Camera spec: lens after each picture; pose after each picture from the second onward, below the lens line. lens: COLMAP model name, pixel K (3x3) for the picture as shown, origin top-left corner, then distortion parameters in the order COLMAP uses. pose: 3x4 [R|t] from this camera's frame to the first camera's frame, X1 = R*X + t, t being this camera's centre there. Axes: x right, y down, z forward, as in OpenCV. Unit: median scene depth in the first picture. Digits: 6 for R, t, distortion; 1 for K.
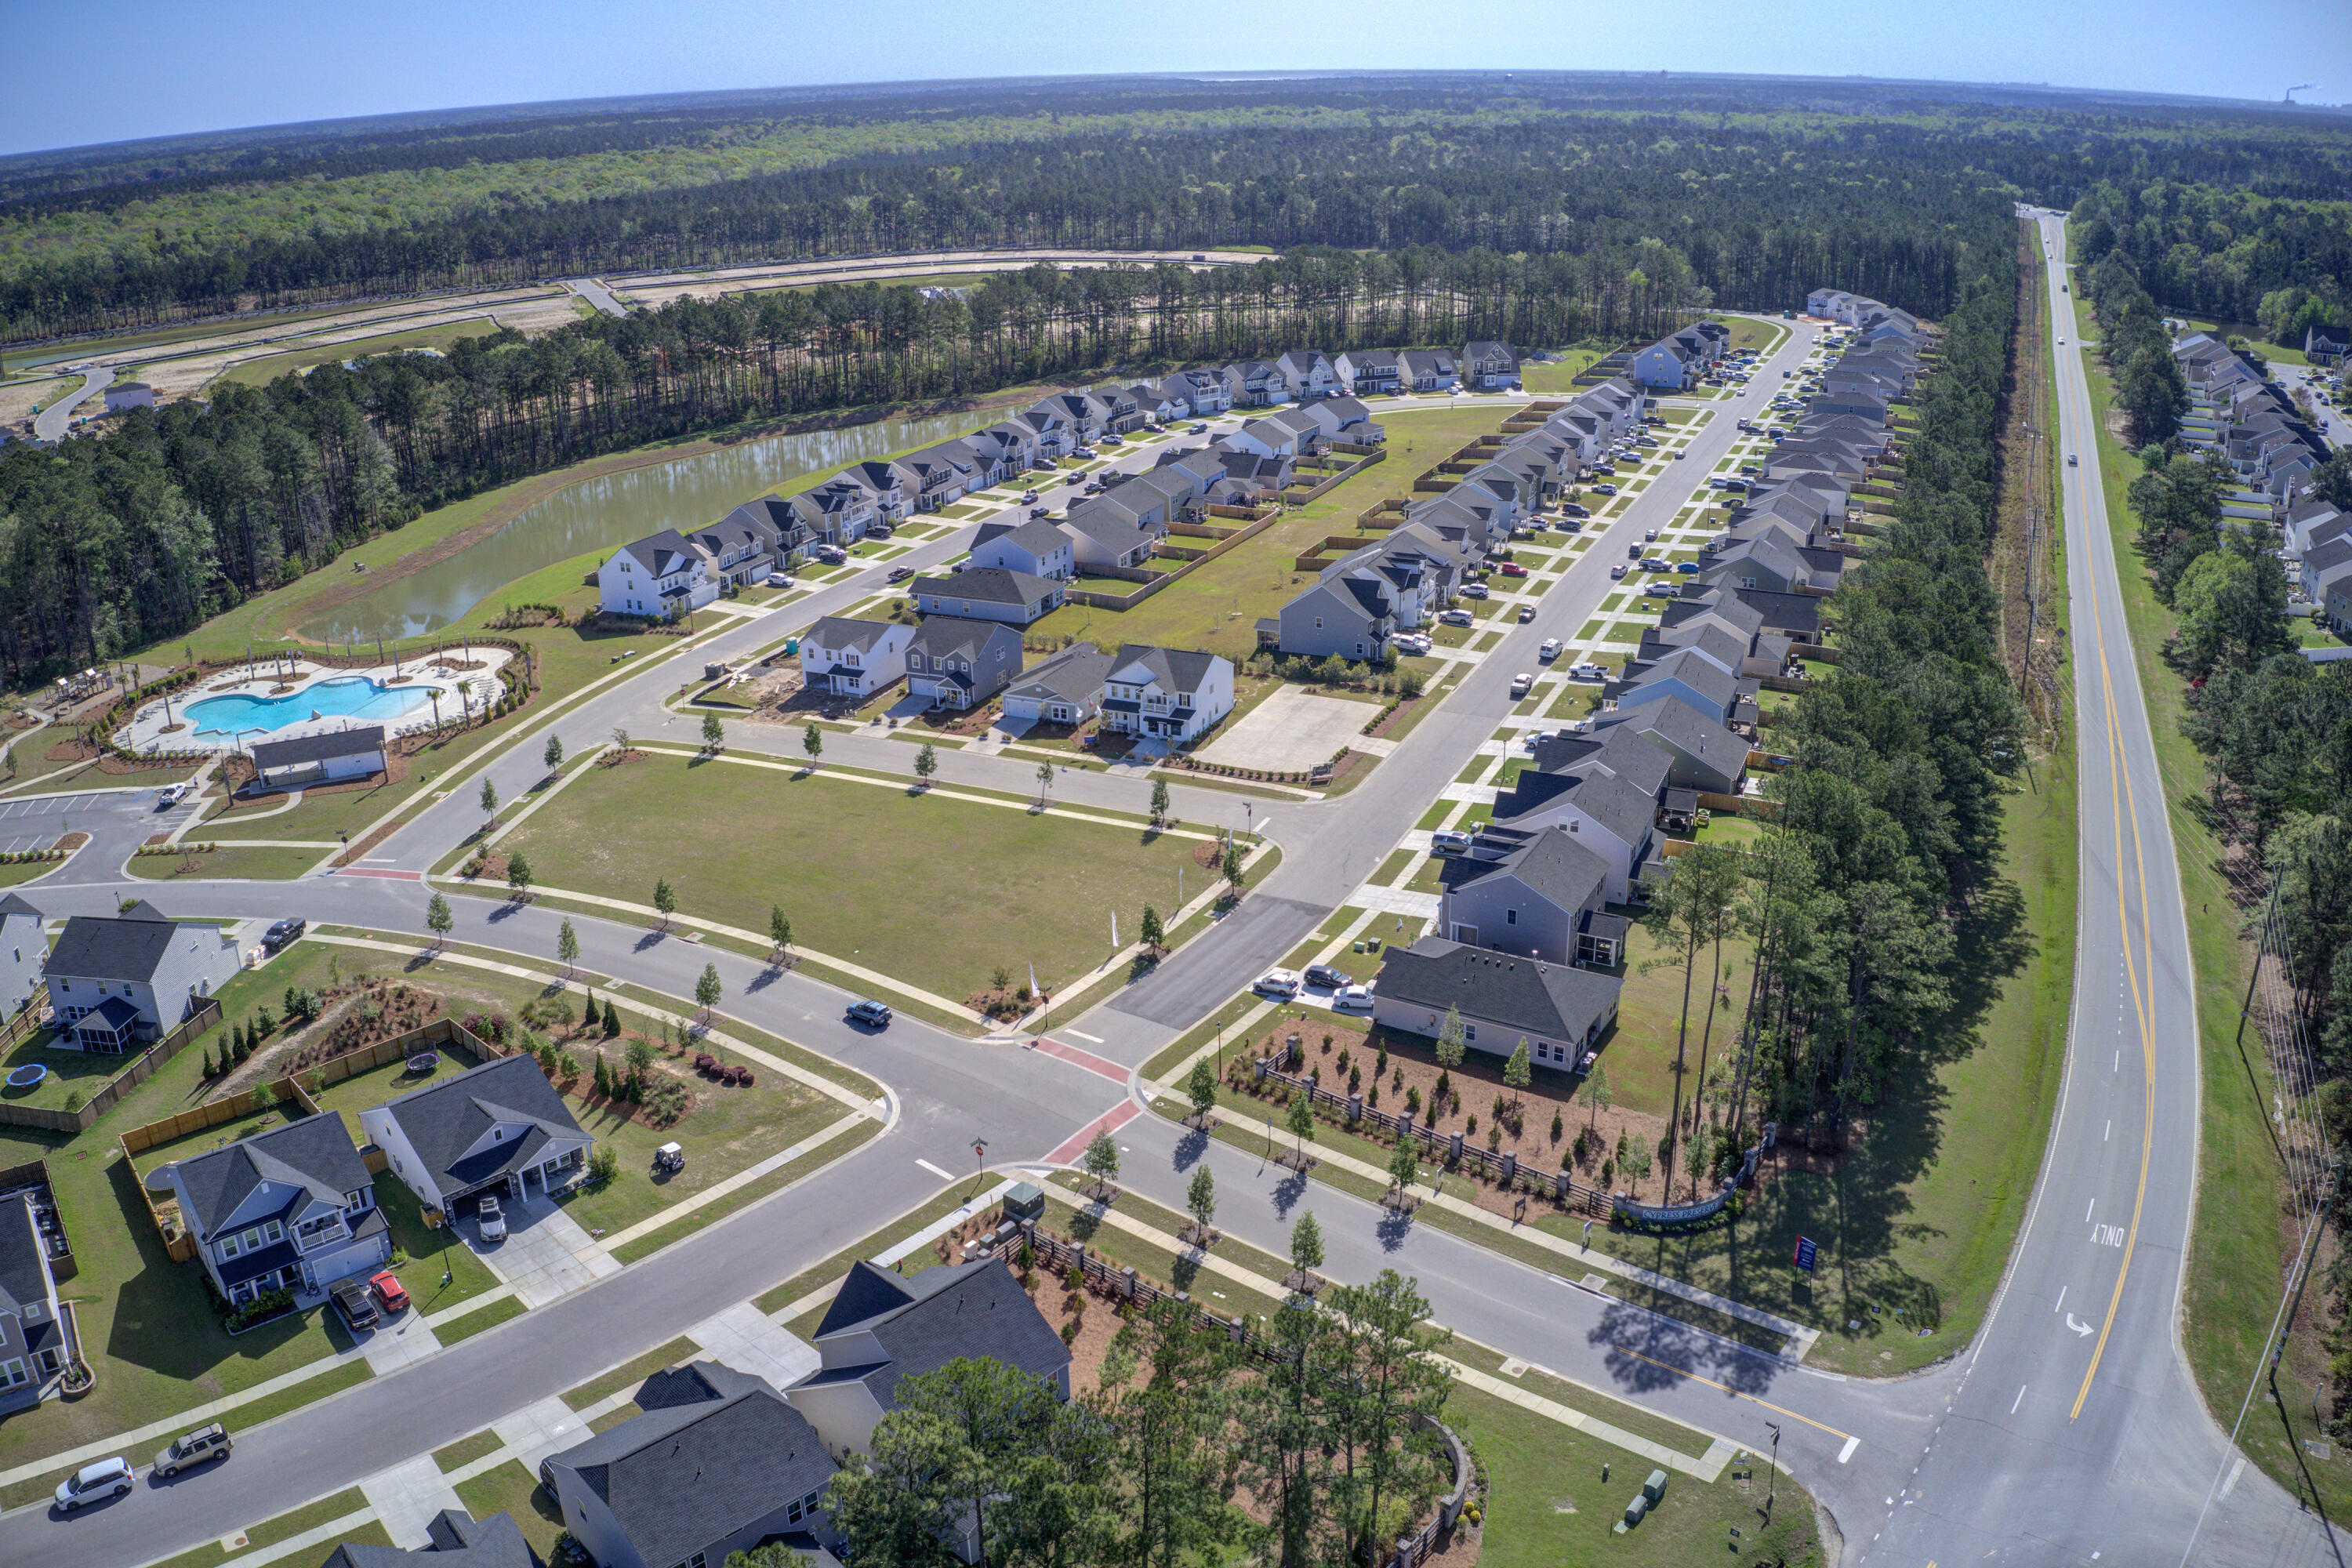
lens RADIAL K [[1911.9, 0, 1176.0], [0, 1911.9, 784.0], [0, 0, 1]] dist [-0.180414, 0.010950]
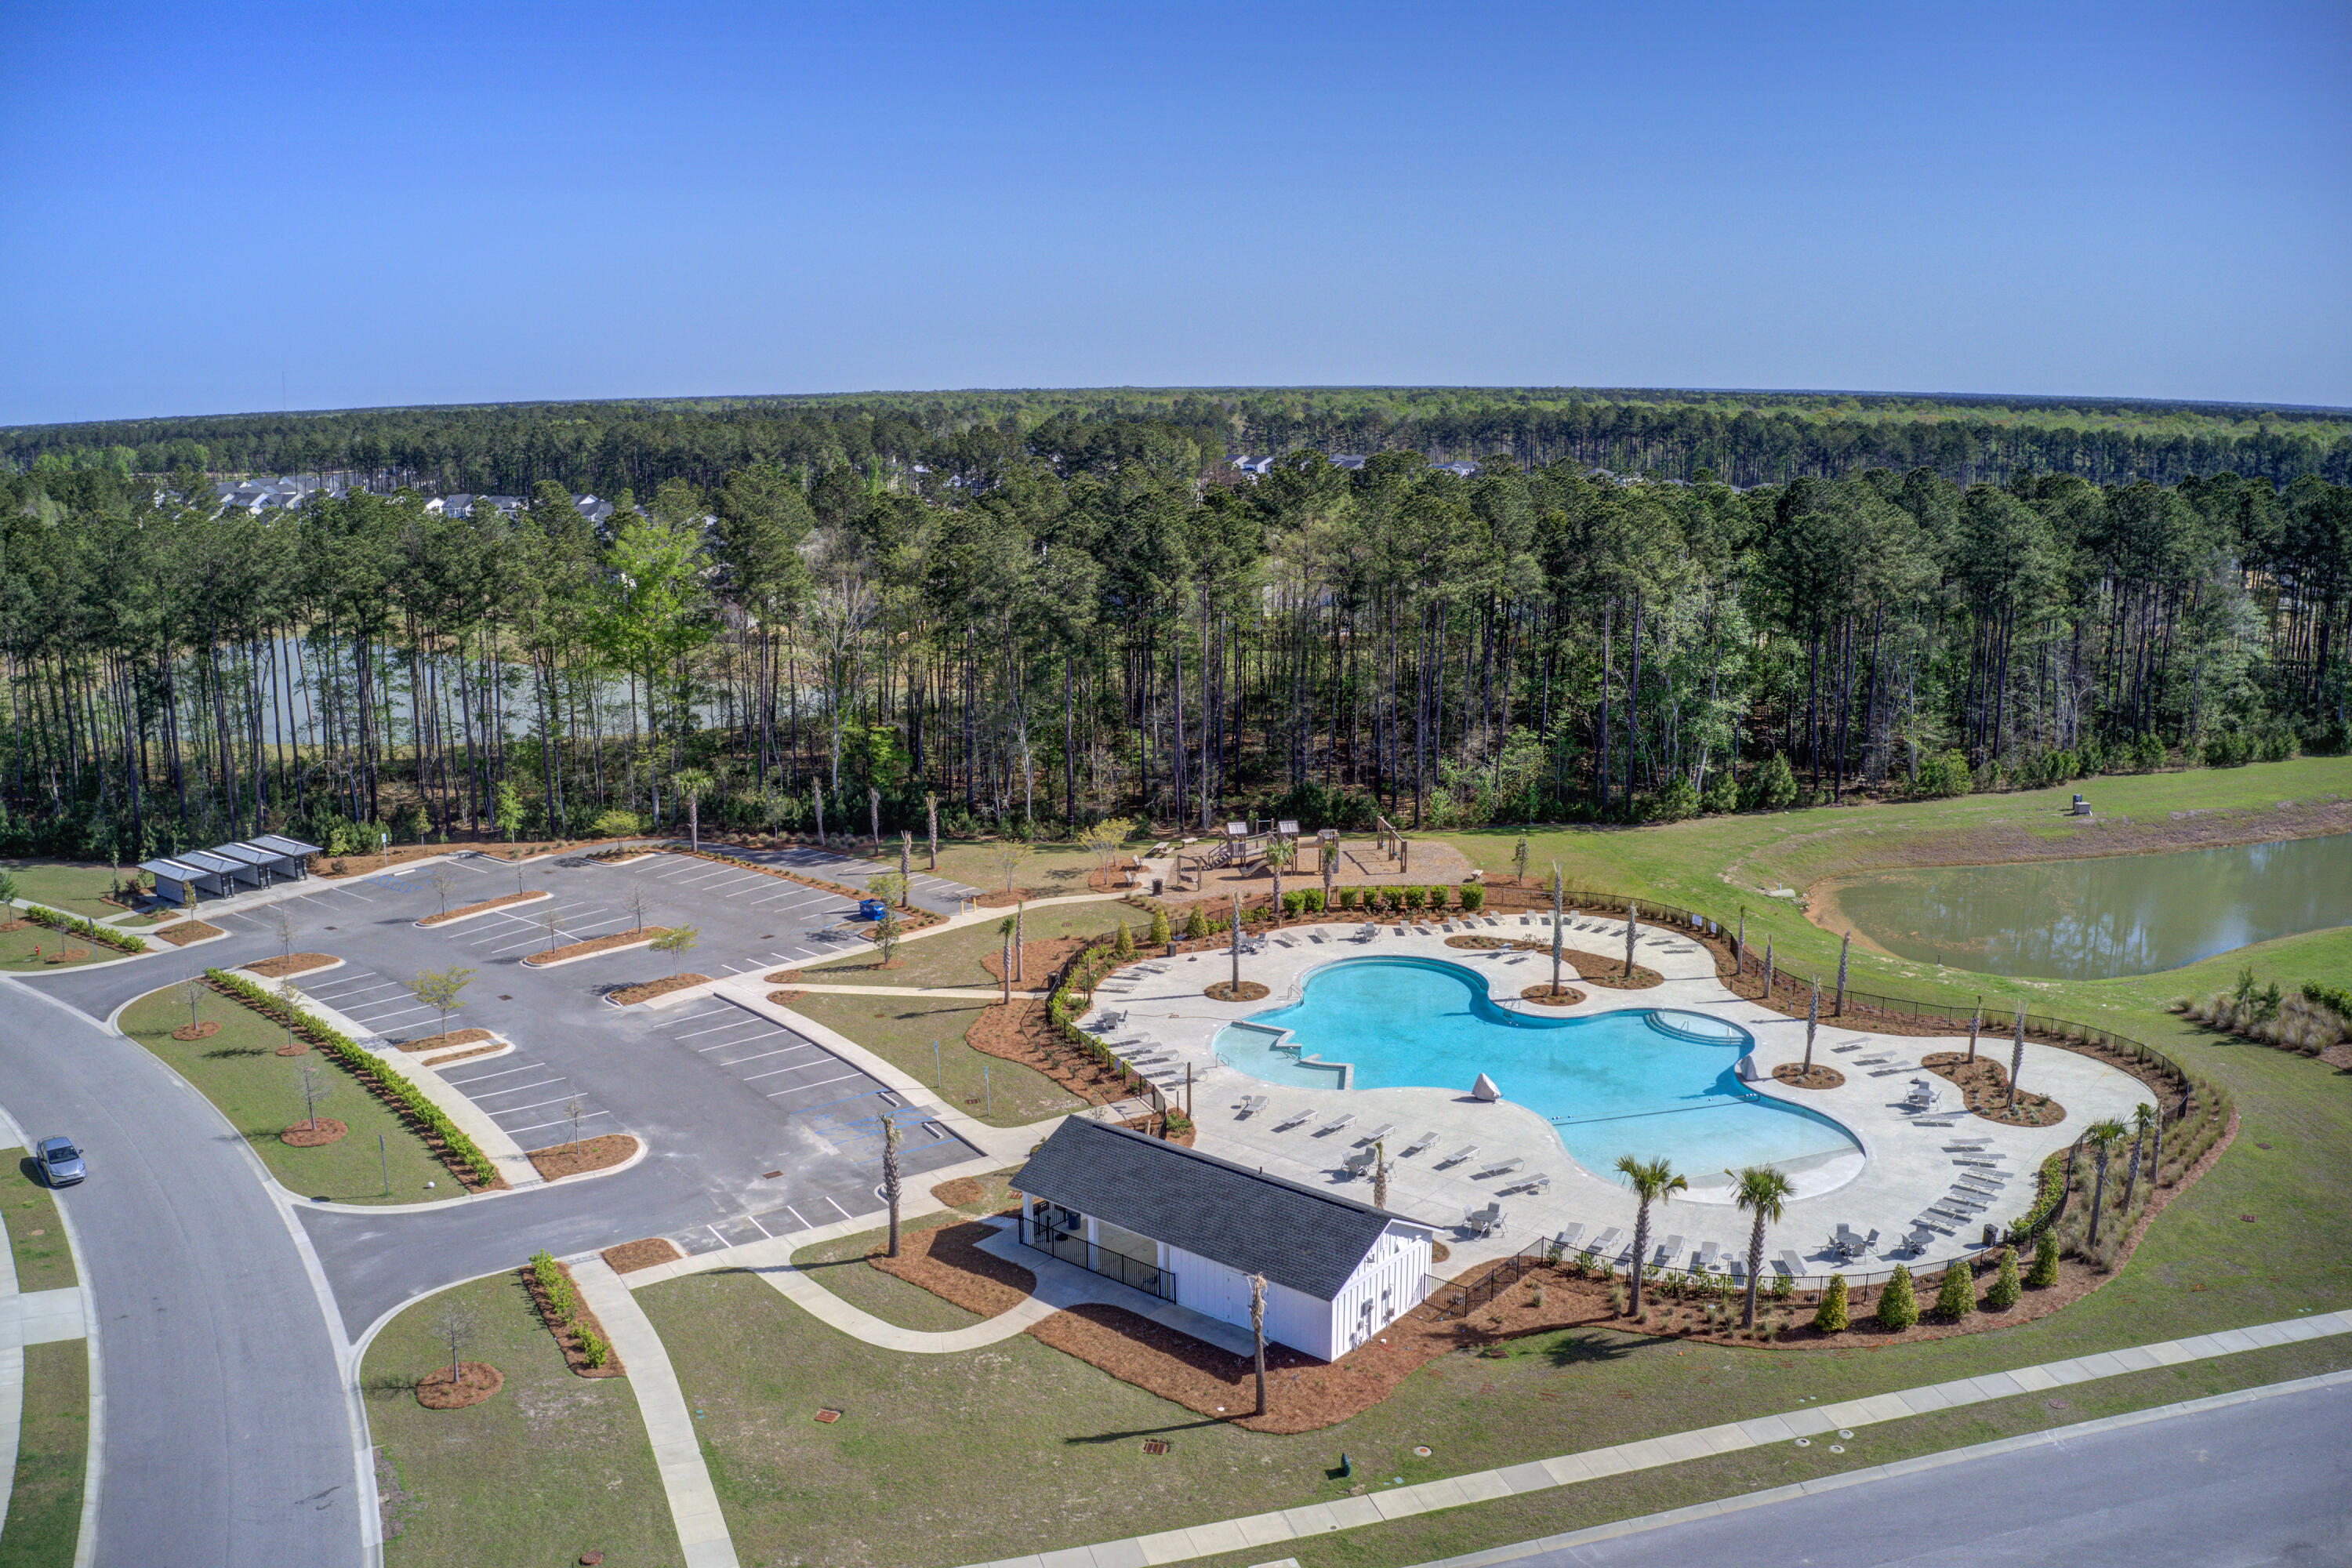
lens RADIAL K [[1911.9, 0, 1176.0], [0, 1911.9, 784.0], [0, 0, 1]] dist [-0.180414, 0.010950]
pose [[0.467894, 0.189517, -0.863226, -0.183194], [-0.322521, 0.945991, 0.032872, -0.078879], [0.822834, 0.263028, 0.503747, 0.699837]]
